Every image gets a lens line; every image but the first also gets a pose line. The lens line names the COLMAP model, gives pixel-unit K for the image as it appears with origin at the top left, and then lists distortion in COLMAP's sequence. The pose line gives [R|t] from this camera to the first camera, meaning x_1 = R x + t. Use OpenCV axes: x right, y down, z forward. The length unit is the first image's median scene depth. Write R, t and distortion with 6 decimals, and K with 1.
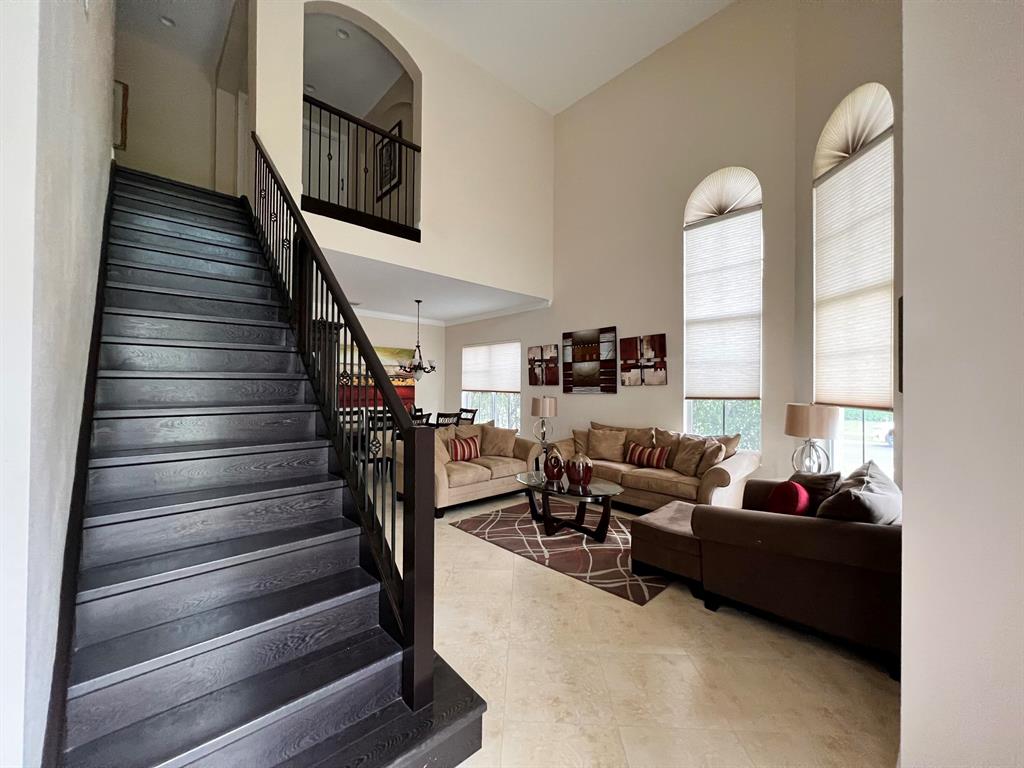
lens RADIAL K [[406.2, 0, 512.0], [0, 406.2, 384.0], [0, 0, 1]] dist [-0.001336, -0.000092]
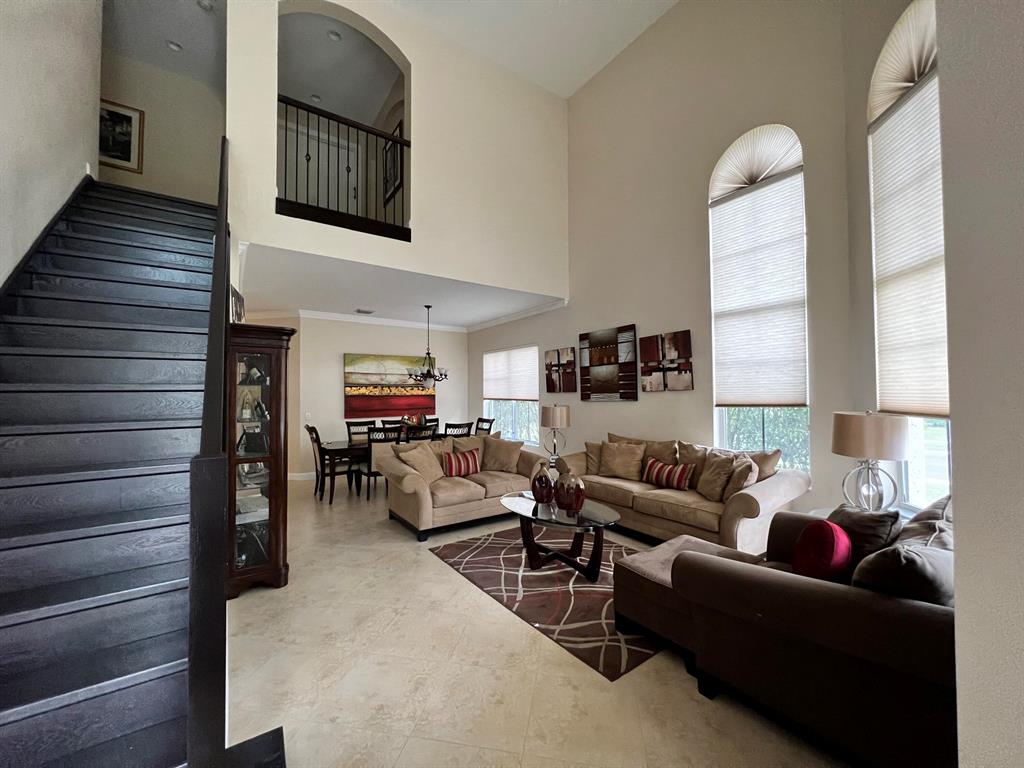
lens RADIAL K [[406.2, 0, 512.0], [0, 406.2, 384.0], [0, 0, 1]] dist [-0.001336, -0.000092]
pose [[0.989928, -0.017129, -0.140533, 0.142645], [0.014527, 0.999704, -0.019517, 0.000782], [0.140826, 0.017279, 0.989884, 0.119899]]
